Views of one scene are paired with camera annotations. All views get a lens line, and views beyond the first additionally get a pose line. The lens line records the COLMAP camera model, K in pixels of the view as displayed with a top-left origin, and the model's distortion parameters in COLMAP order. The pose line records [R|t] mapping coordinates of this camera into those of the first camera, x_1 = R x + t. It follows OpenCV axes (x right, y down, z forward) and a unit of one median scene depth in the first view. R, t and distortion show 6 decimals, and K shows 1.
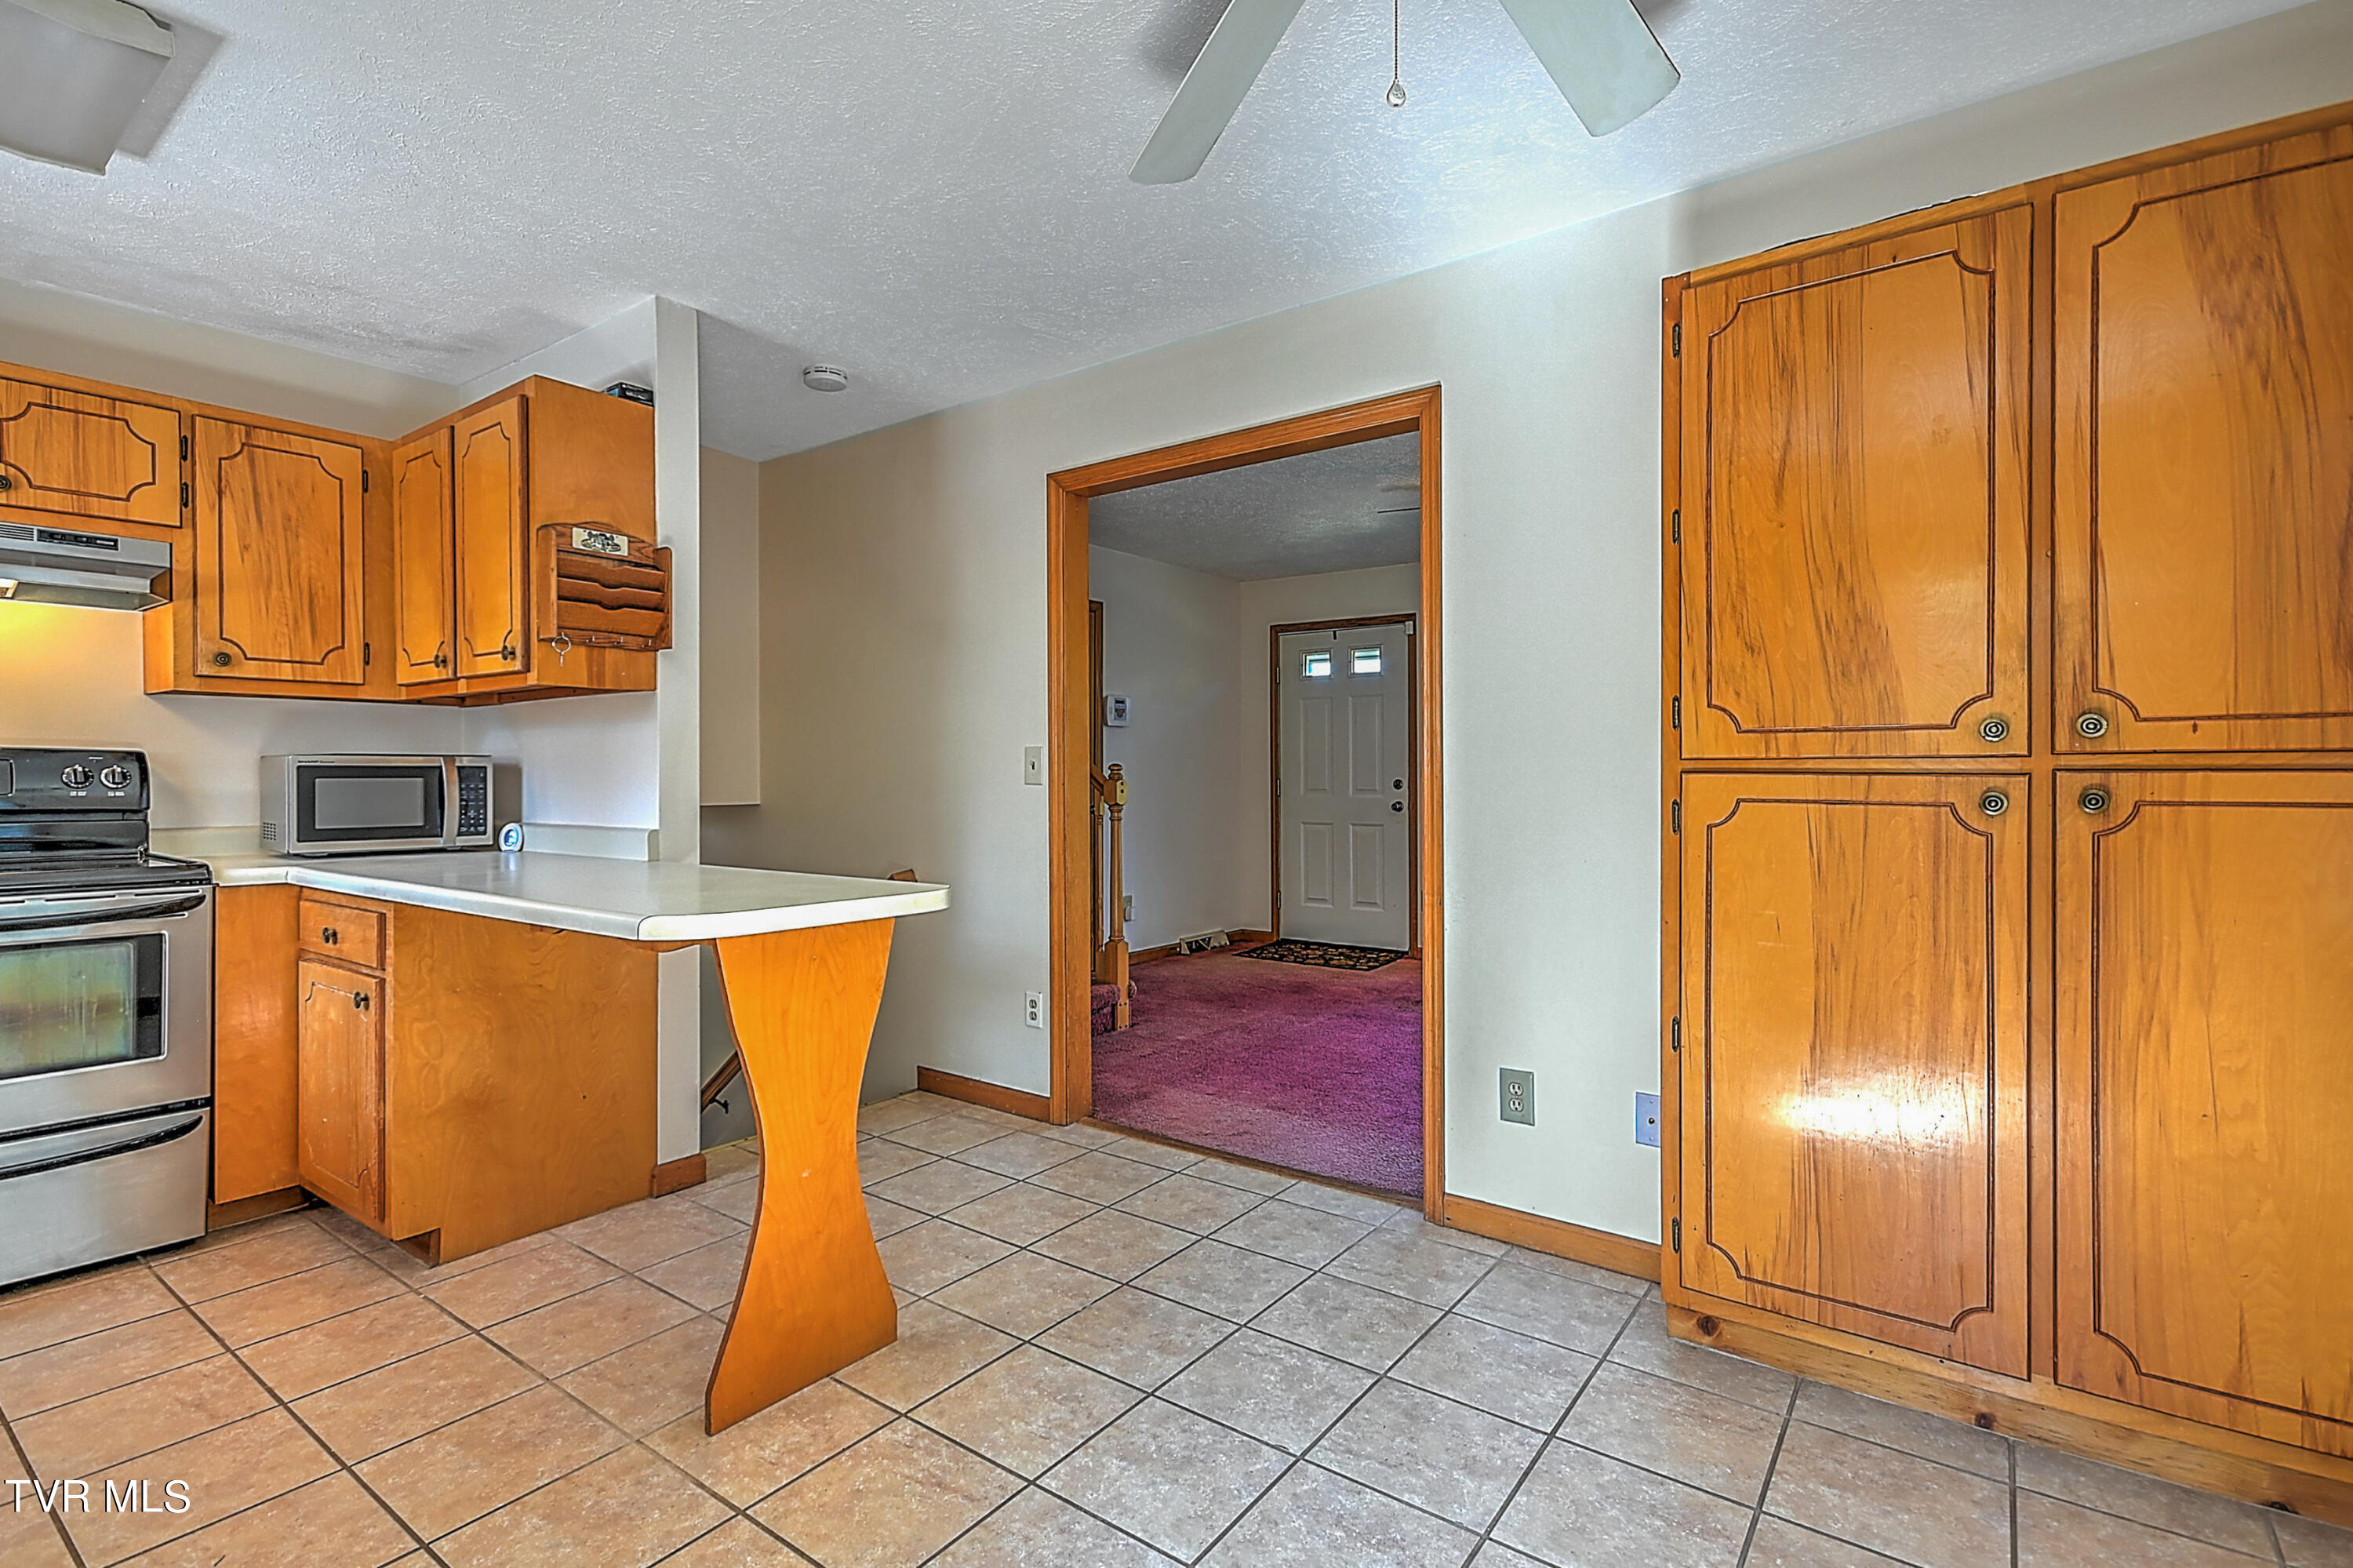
lens RADIAL K [[1108.3, 0, 1177.8], [0, 1108.3, 774.6], [0, 0, 1]] dist [0.020363, -0.003907]
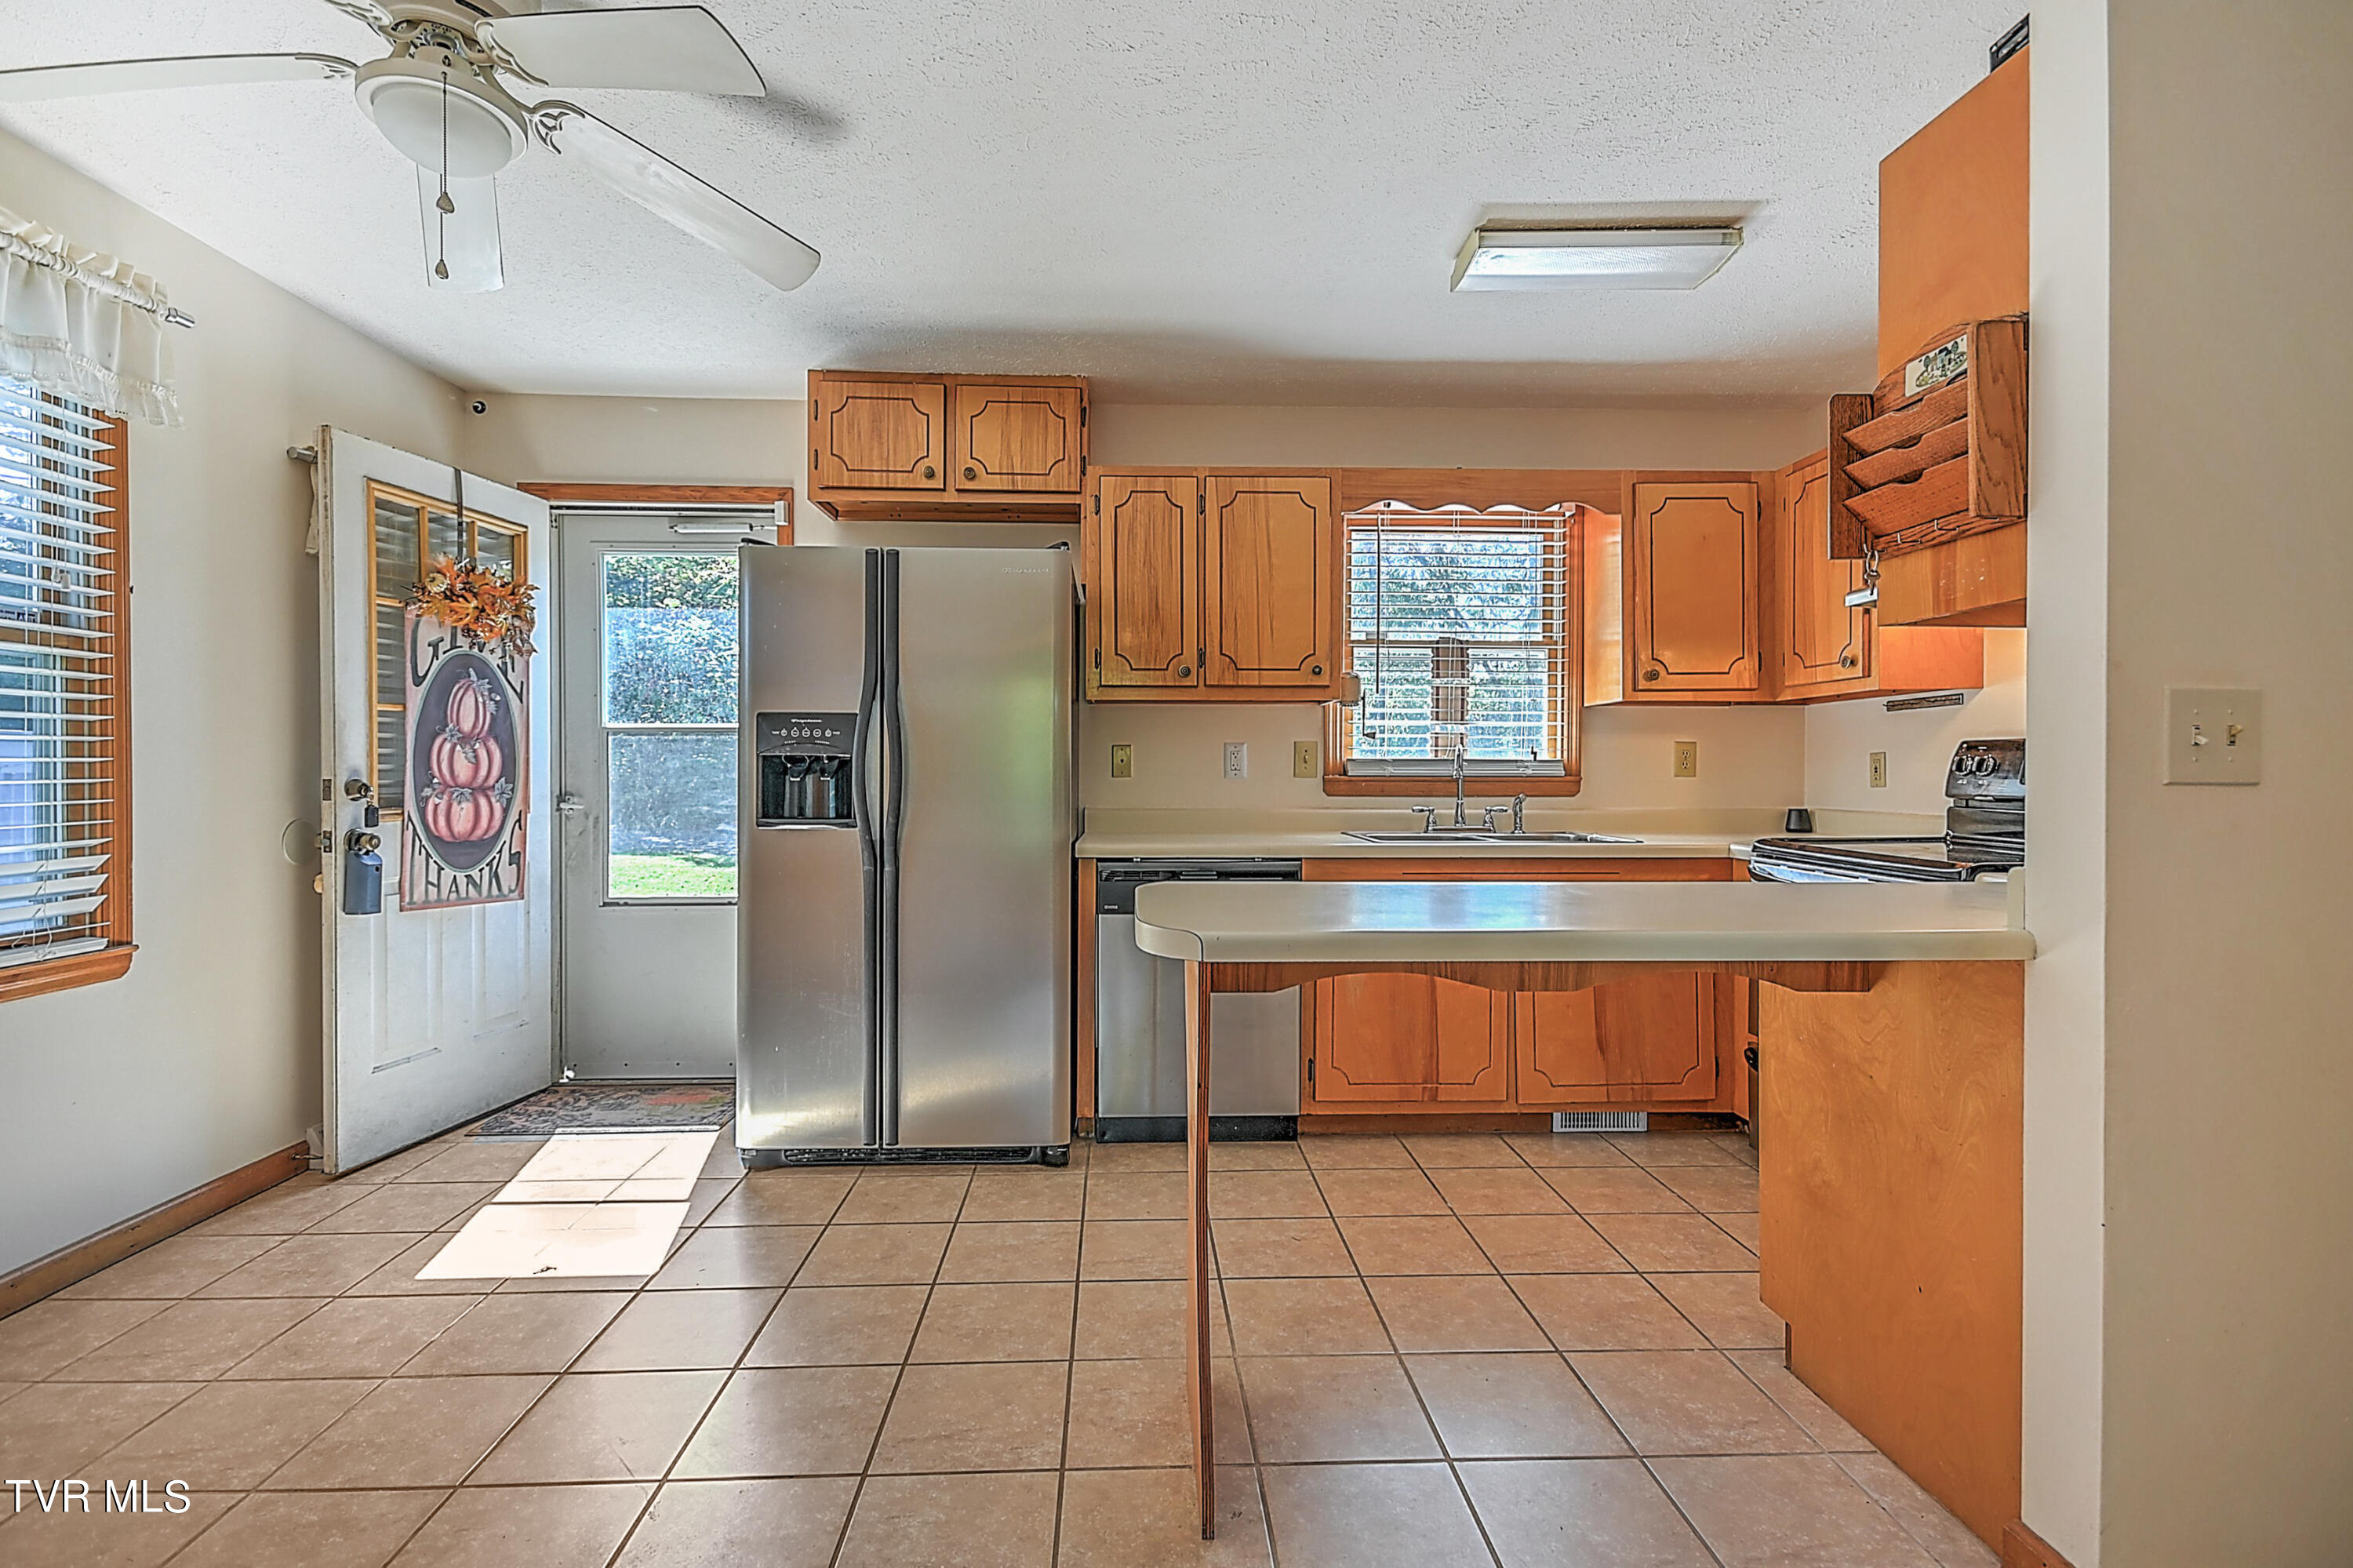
lens RADIAL K [[1059.5, 0, 1161.9], [0, 1059.5, 782.1], [0, 0, 1]] dist [0.025316, -0.011482]
pose [[-0.780929, 0.005665, -0.624594, 0.154010], [0.000113, 0.999960, 0.008928, 0.006083], [0.624620, 0.006901, -0.780899, 1.158815]]
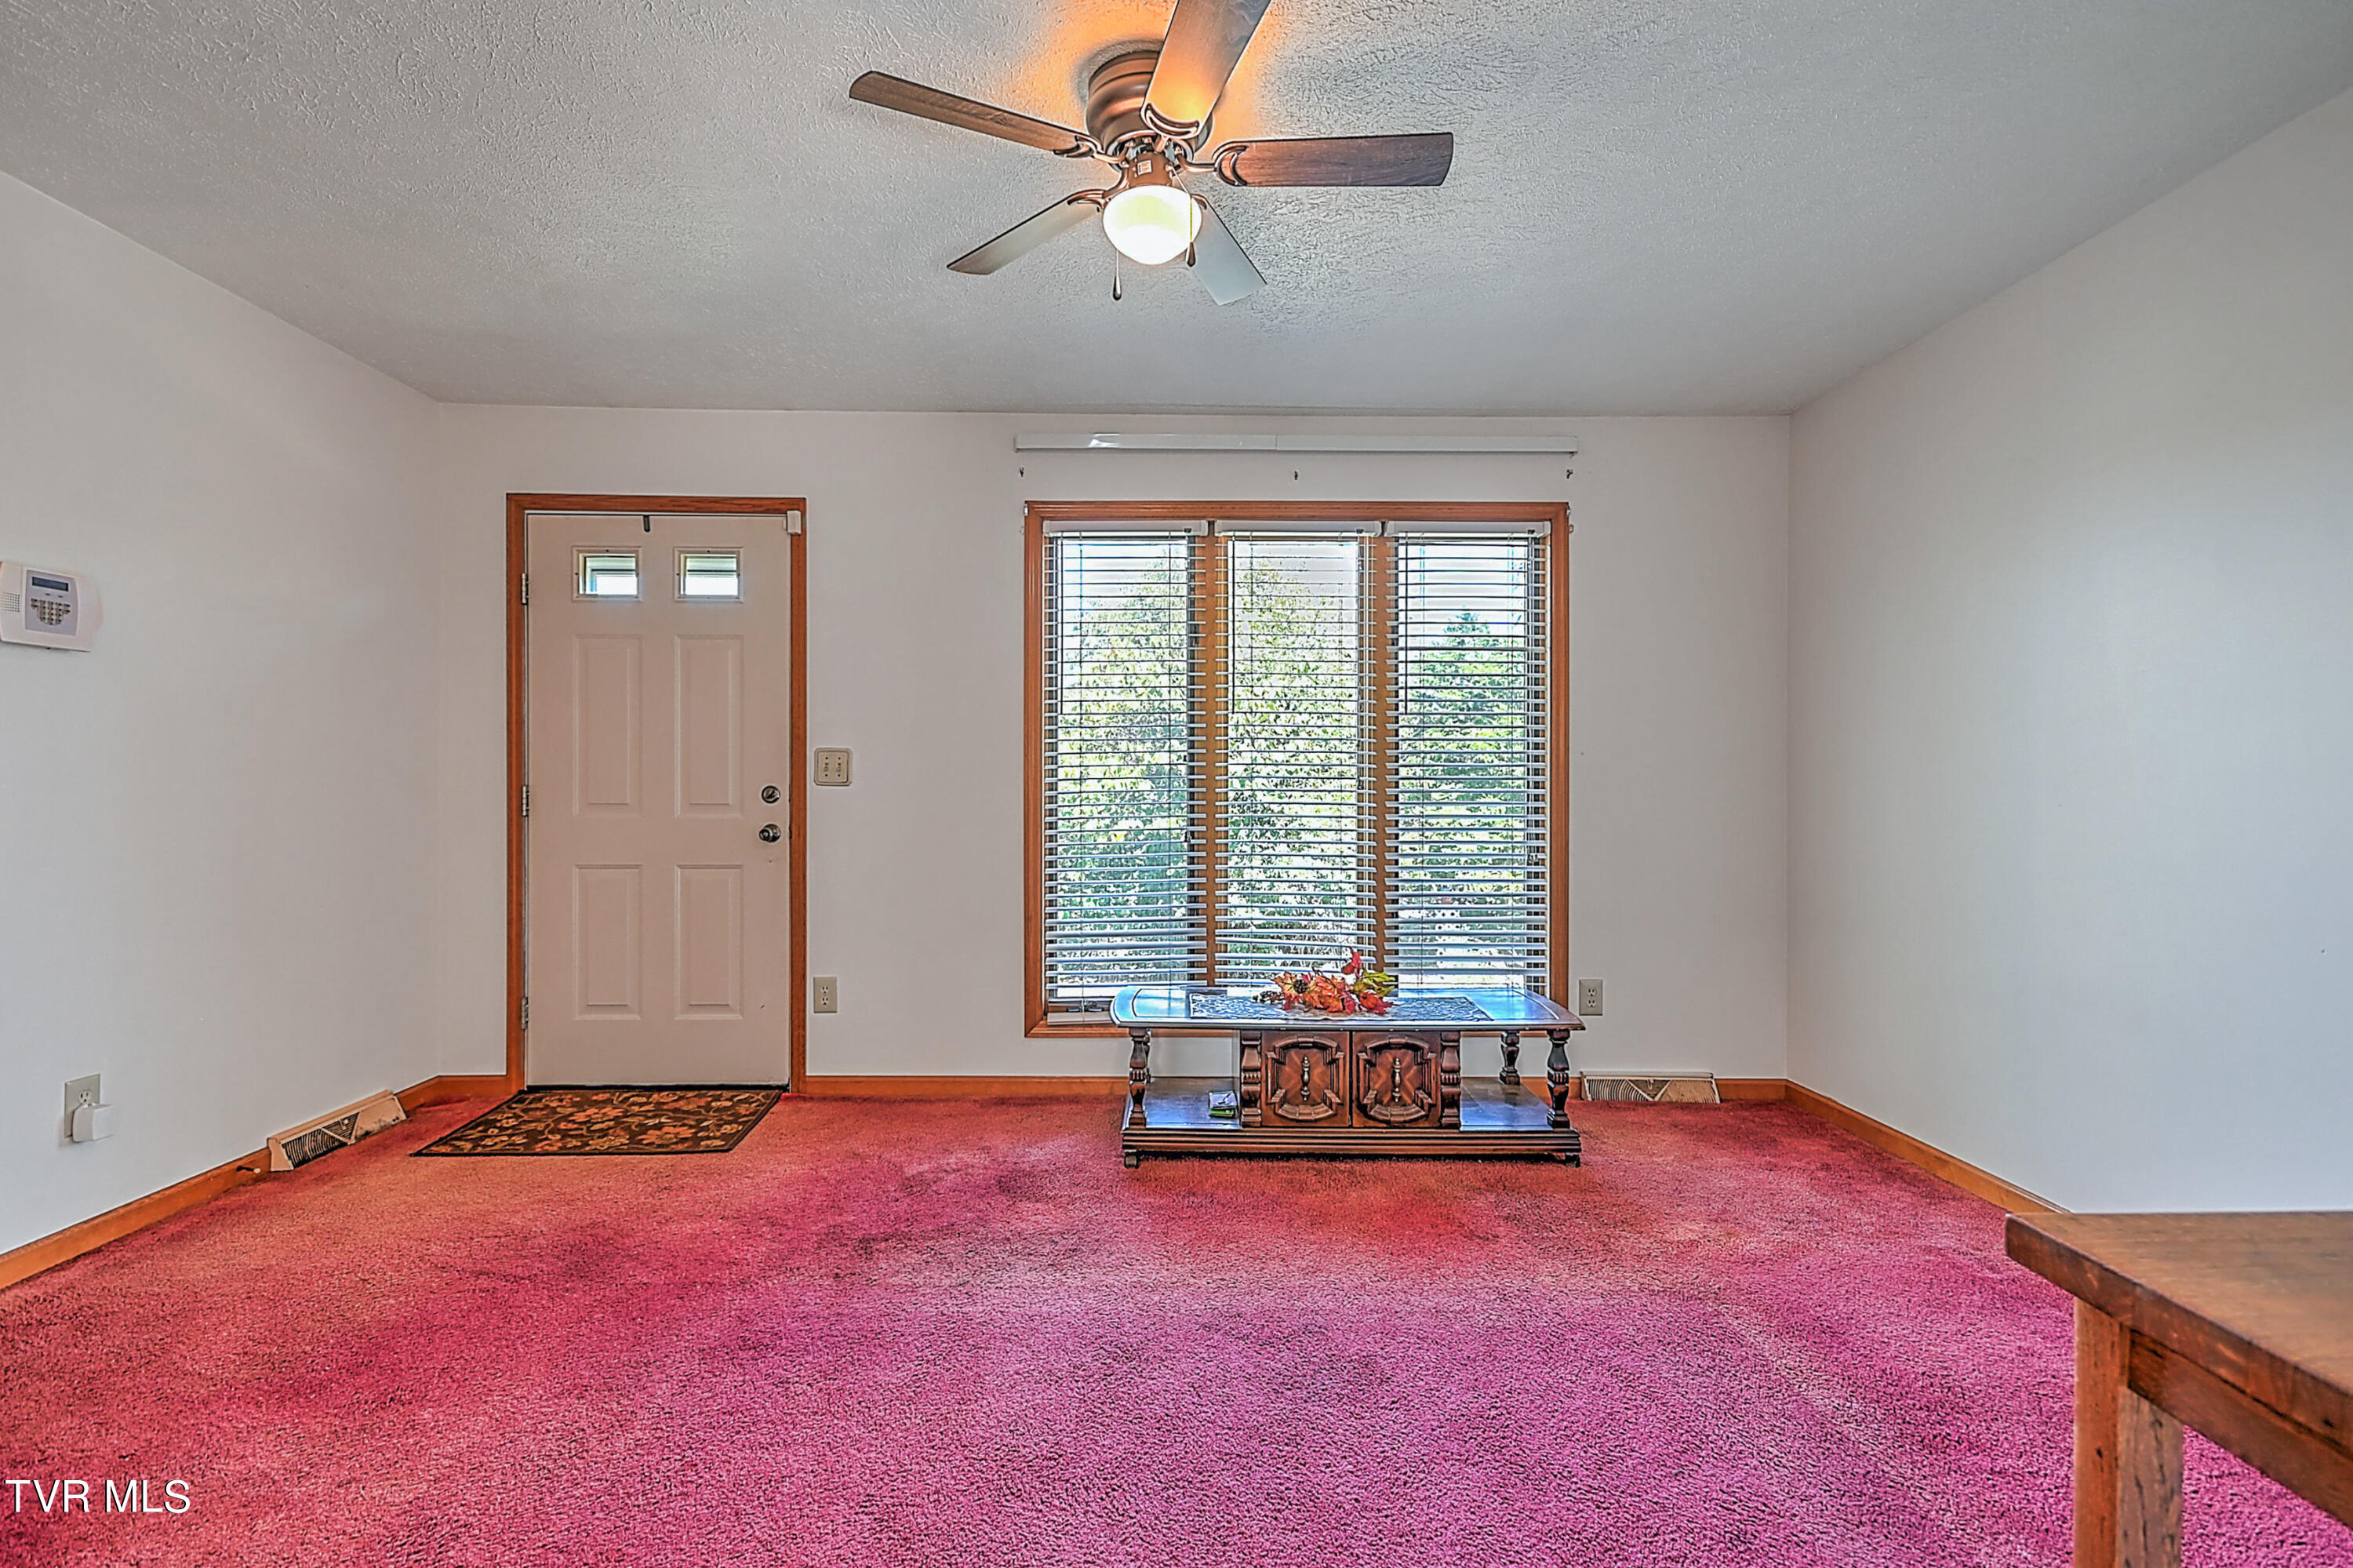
lens RADIAL K [[1059.5, 0, 1170.4], [0, 1059.5, 774.5], [0, 0, 1]] dist [0.025316, -0.011482]
pose [[0.795722, 0.006281, 0.605629, 0.068925], [-0.002865, 0.999974, -0.006606, 0.003219], [-0.605655, 0.003522, 0.795720, 1.017549]]
